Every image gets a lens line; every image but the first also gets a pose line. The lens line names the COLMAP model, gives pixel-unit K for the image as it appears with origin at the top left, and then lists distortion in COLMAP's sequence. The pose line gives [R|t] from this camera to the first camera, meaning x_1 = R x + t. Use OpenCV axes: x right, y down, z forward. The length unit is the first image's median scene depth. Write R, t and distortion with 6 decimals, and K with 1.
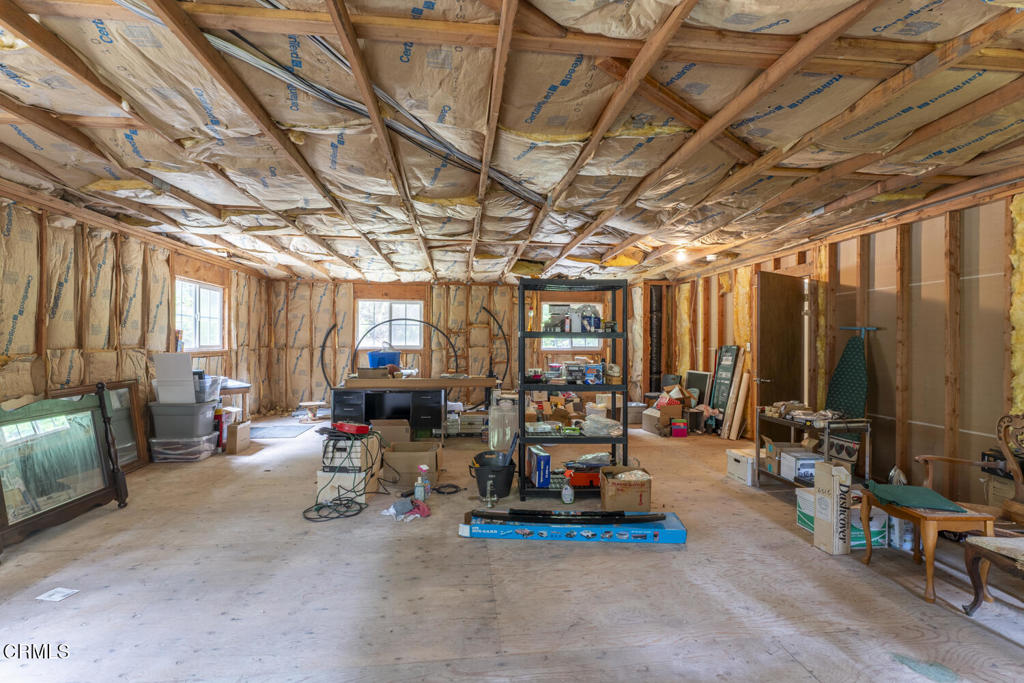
lens RADIAL K [[456.8, 0, 509.0], [0, 456.8, 341.9], [0, 0, 1]] dist [-0.003919, -0.000041]
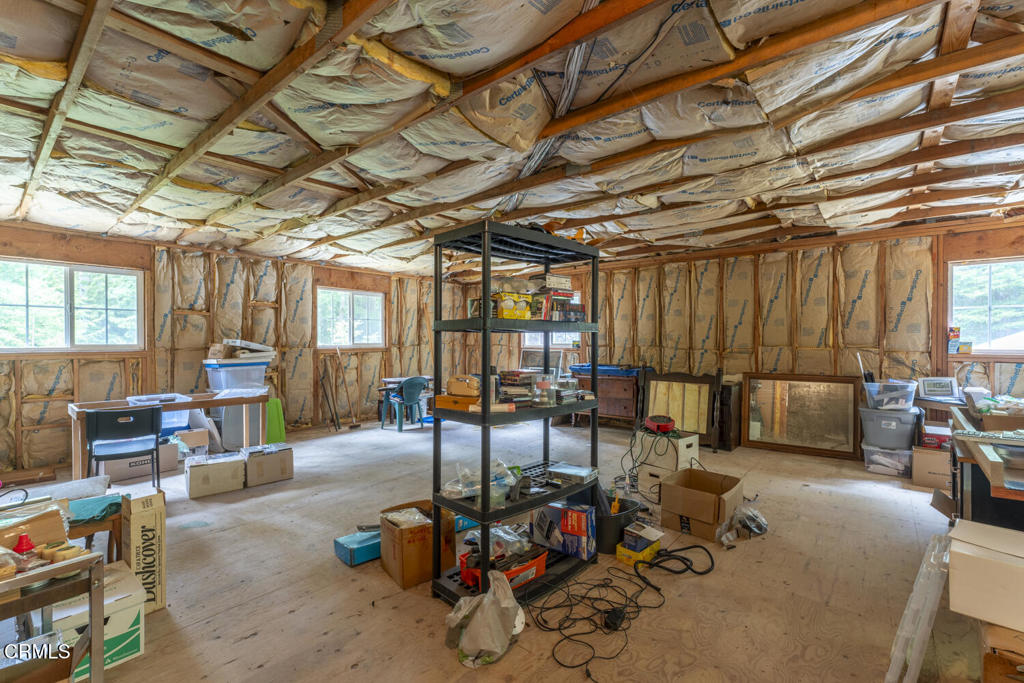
lens RADIAL K [[456.8, 0, 511.8], [0, 456.8, 343.0], [0, 0, 1]] dist [-0.003919, -0.000041]
pose [[-0.740792, -0.004508, -0.671719, 0.549491], [-0.008110, 0.999965, 0.002233, 0.008682], [0.671685, 0.007102, -0.740803, 1.413373]]
